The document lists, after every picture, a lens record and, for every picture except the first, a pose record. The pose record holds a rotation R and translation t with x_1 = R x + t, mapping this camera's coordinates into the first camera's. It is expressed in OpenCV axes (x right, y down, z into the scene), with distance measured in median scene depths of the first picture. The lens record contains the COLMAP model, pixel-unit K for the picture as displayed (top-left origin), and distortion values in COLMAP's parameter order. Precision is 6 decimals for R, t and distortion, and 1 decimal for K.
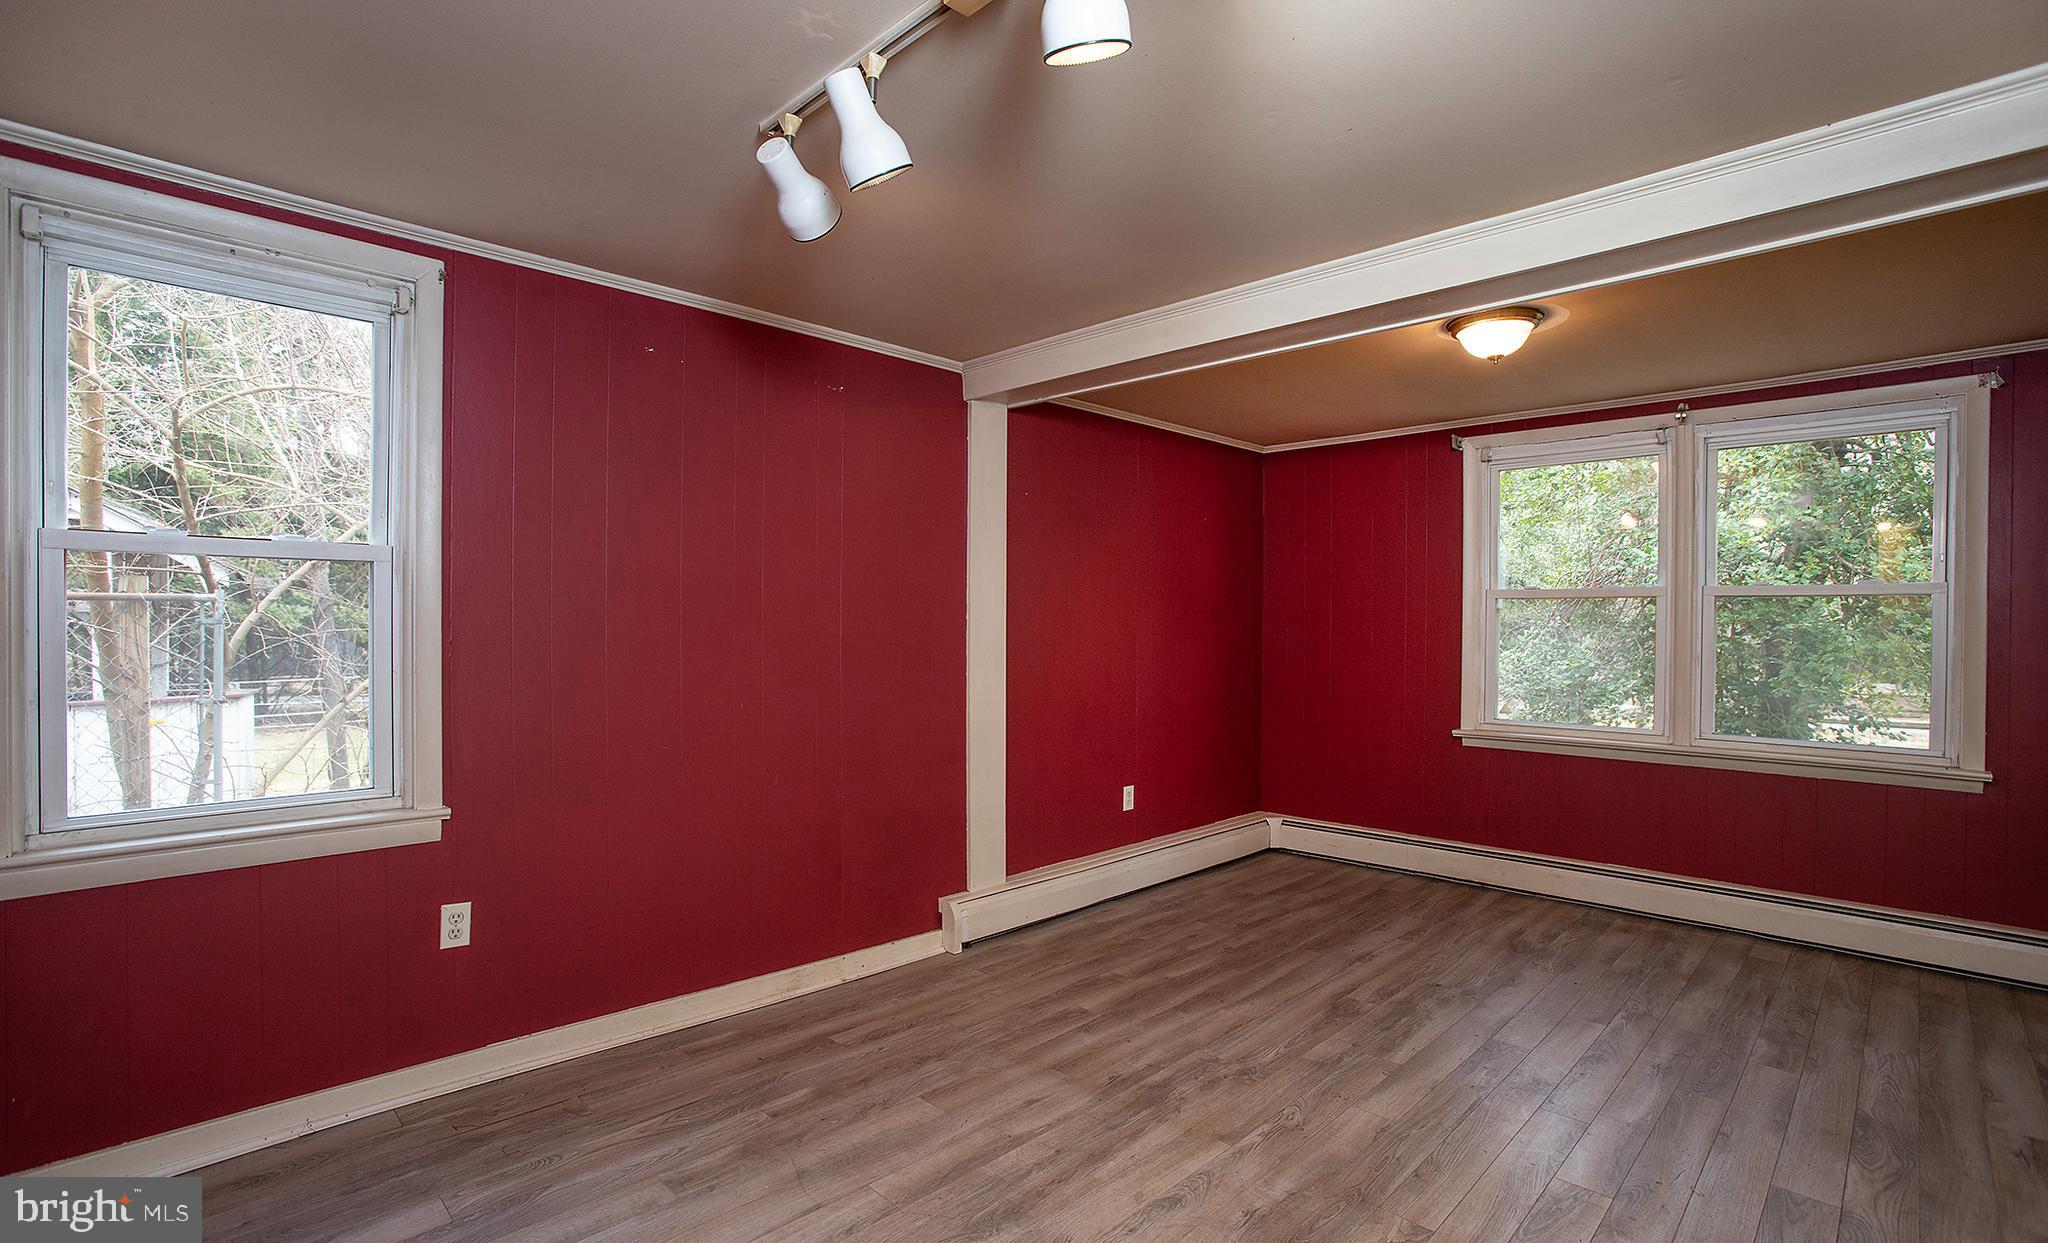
lens RADIAL K [[936.5, 0, 1003.3], [0, 936.5, 585.8], [0, 0, 1]] dist [-0.059142, 0.024103]
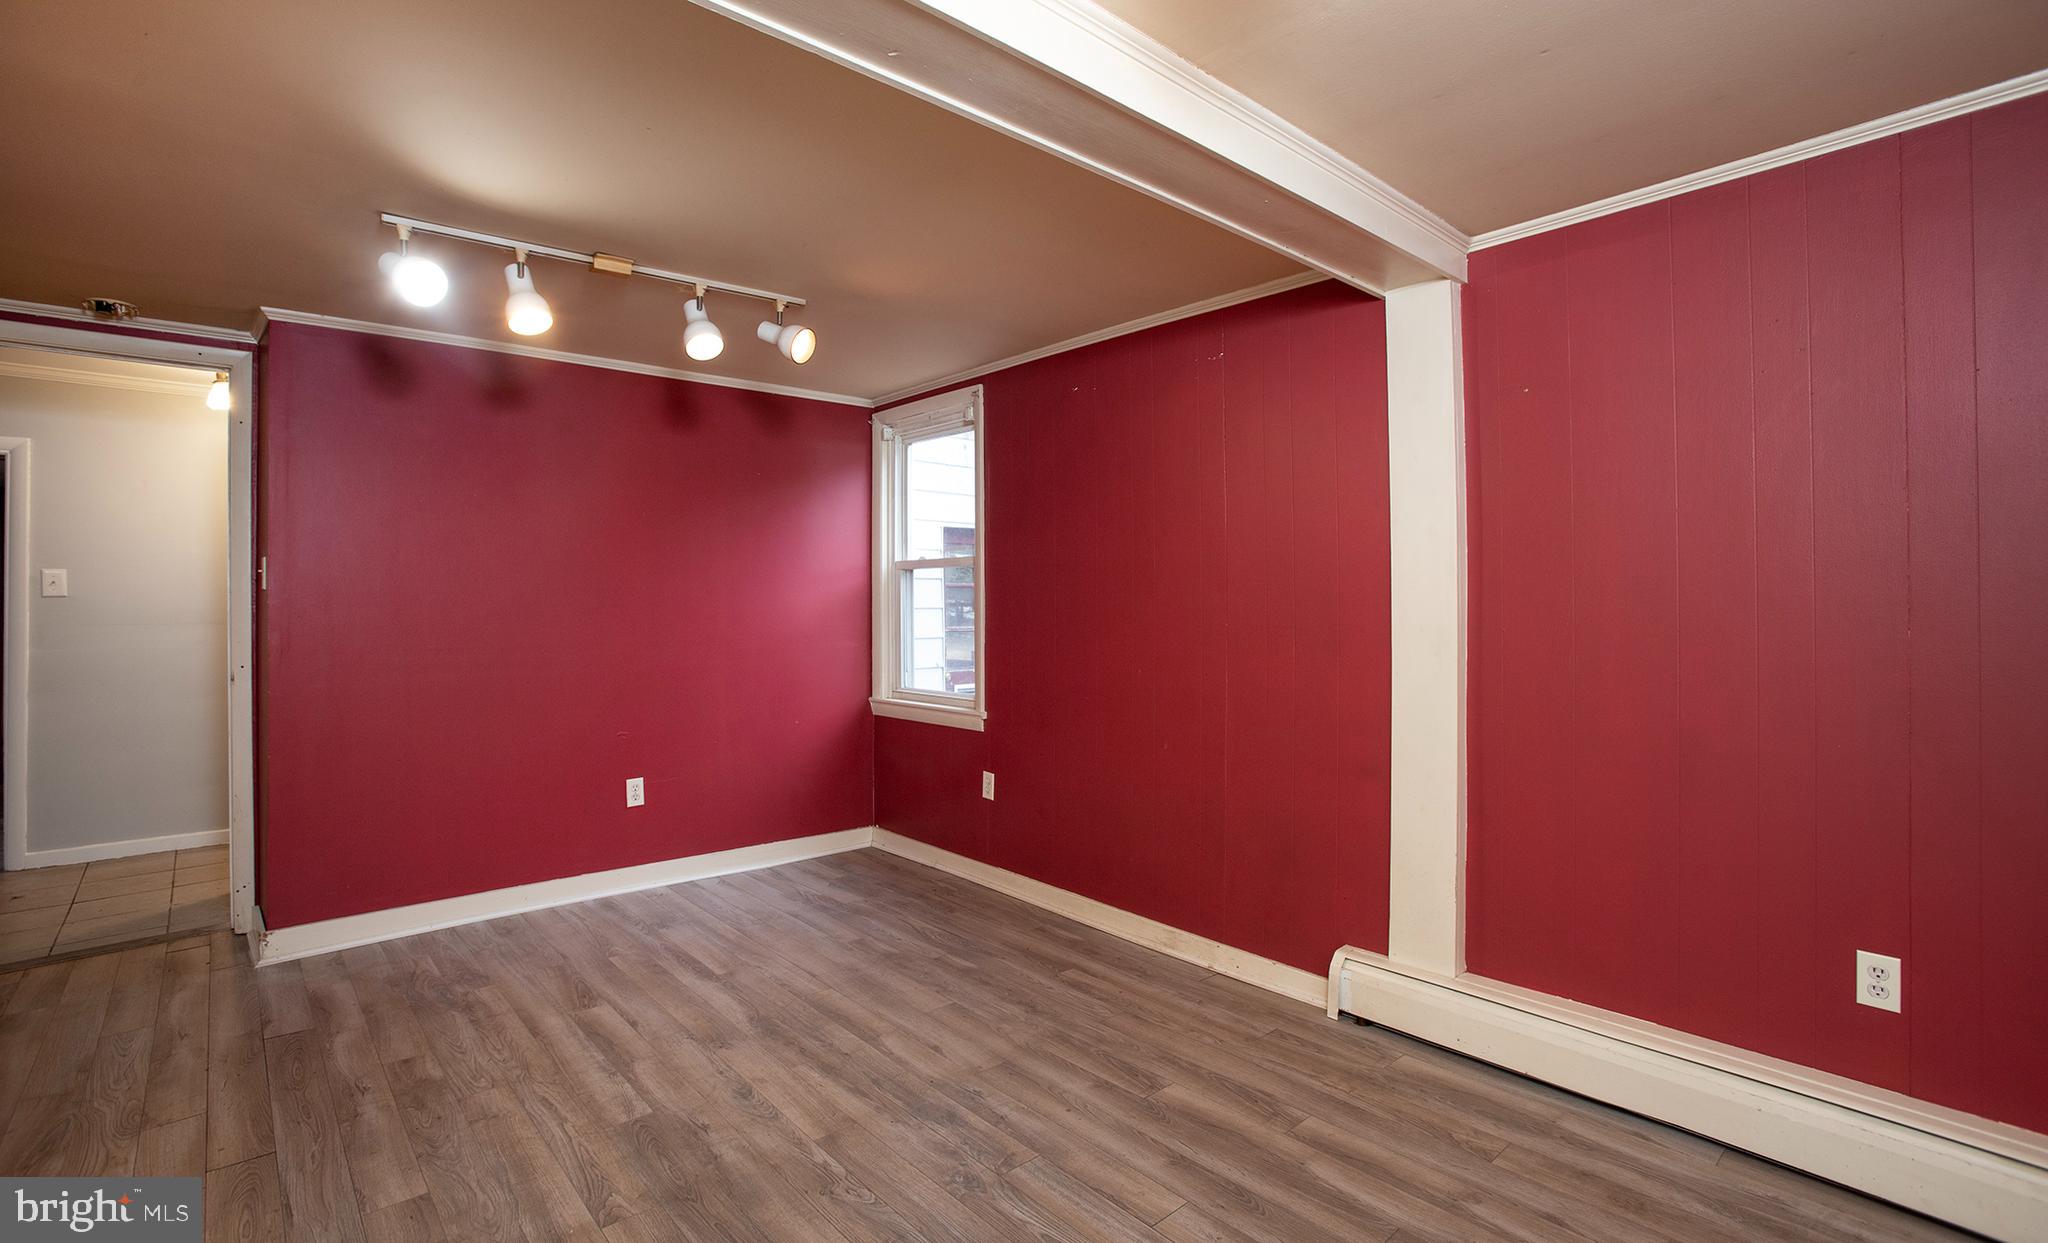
lens RADIAL K [[936.5, 0, 1003.3], [0, 936.5, 585.8], [0, 0, 1]] dist [-0.059142, 0.024103]
pose [[-0.066420, -0.029532, -0.997355, 1.058161], [0.050487, 0.998182, -0.032918, 0.067838], [0.996514, -0.052540, -0.064808, 1.132442]]
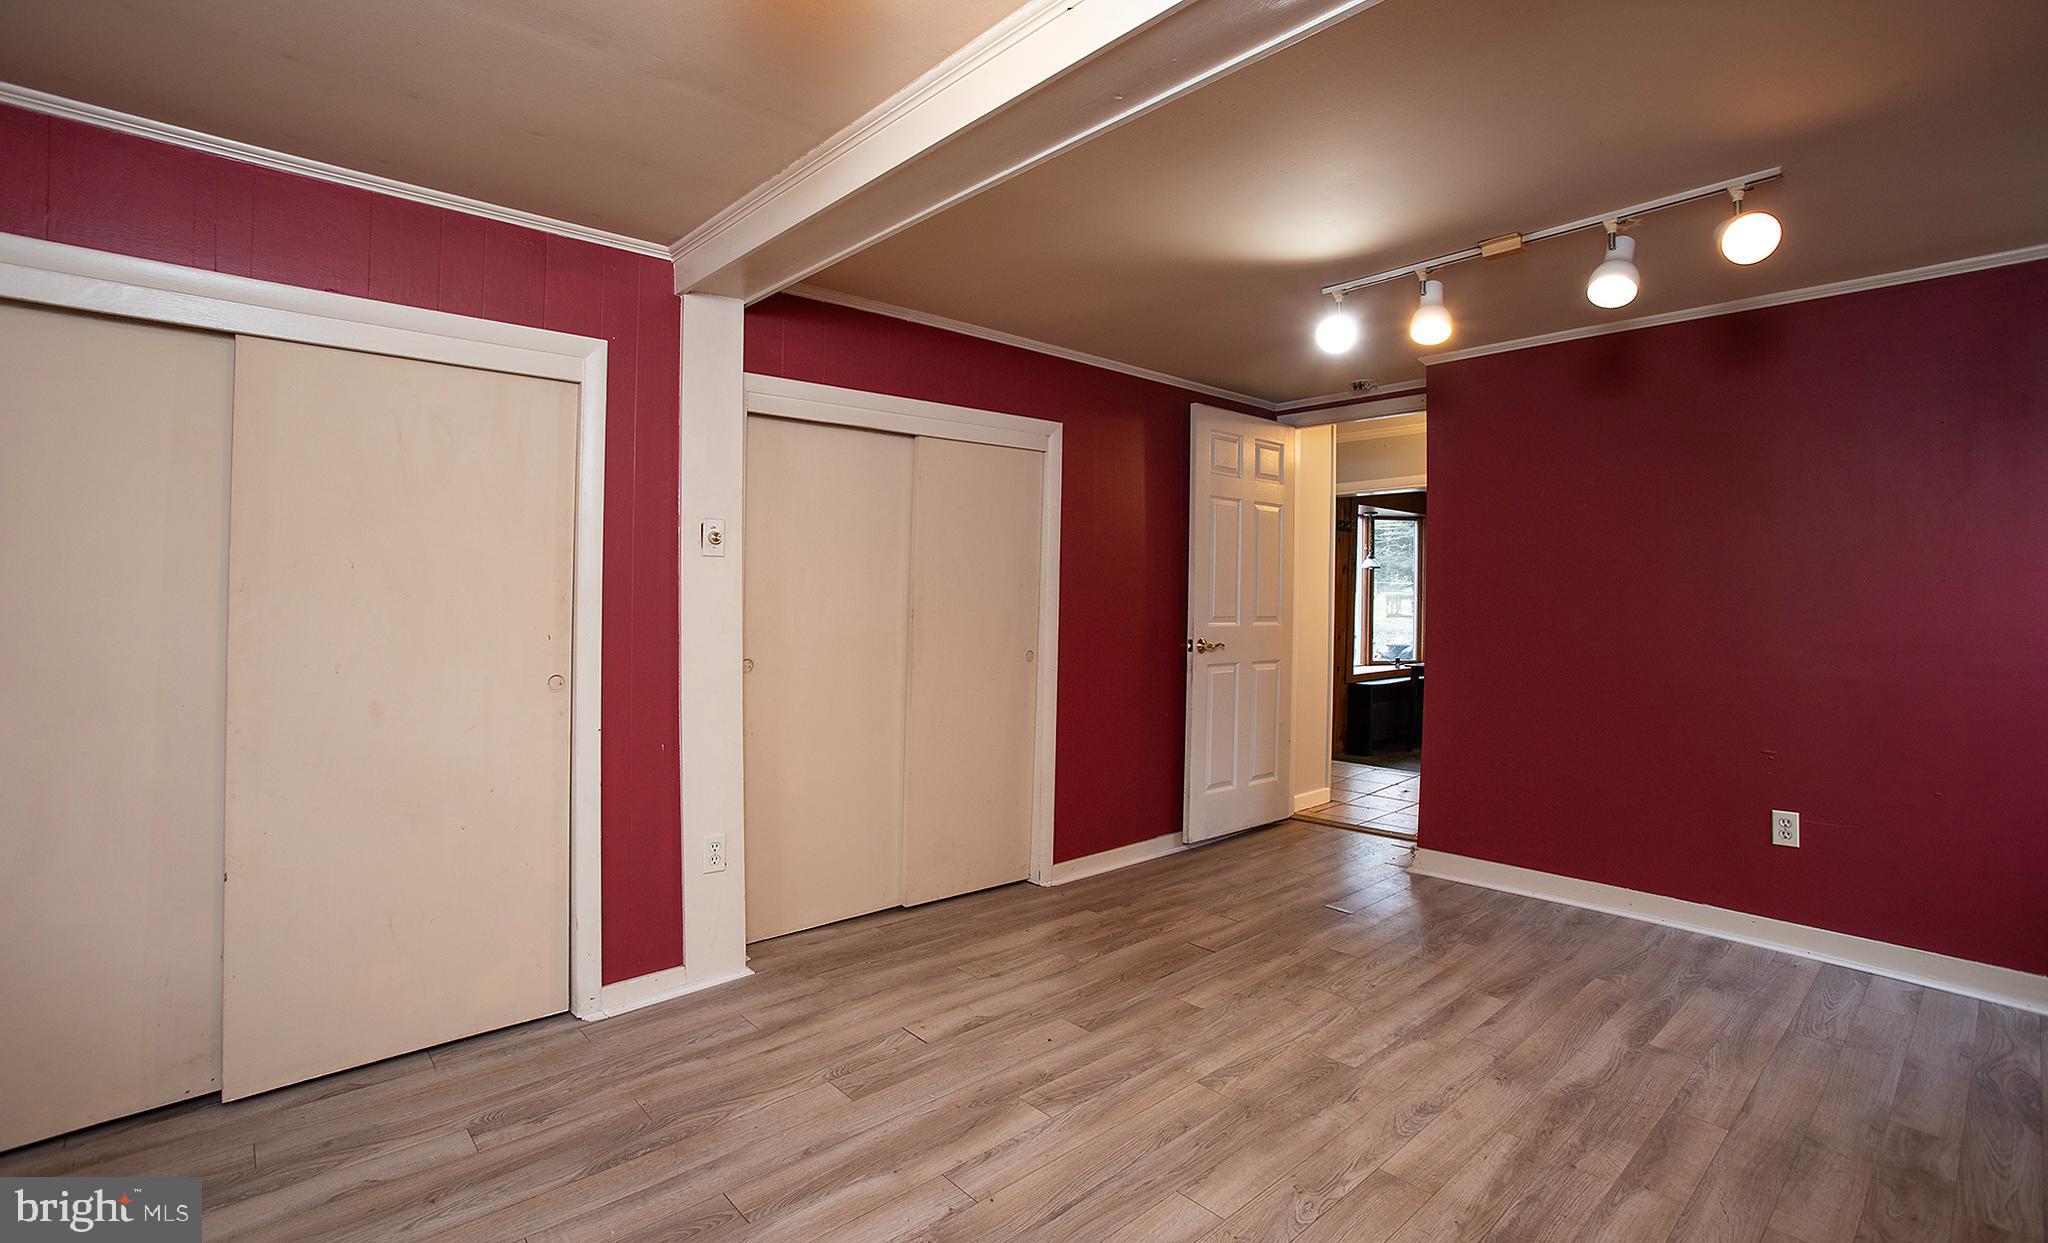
lens RADIAL K [[936.5, 0, 1003.3], [0, 936.5, 585.8], [0, 0, 1]] dist [-0.059142, 0.024103]
pose [[-0.998259, -0.013272, 0.057468, 0.499765], [-0.016178, 0.998598, -0.050407, 0.087006], [-0.056719, -0.051249, -0.997074, 1.695687]]
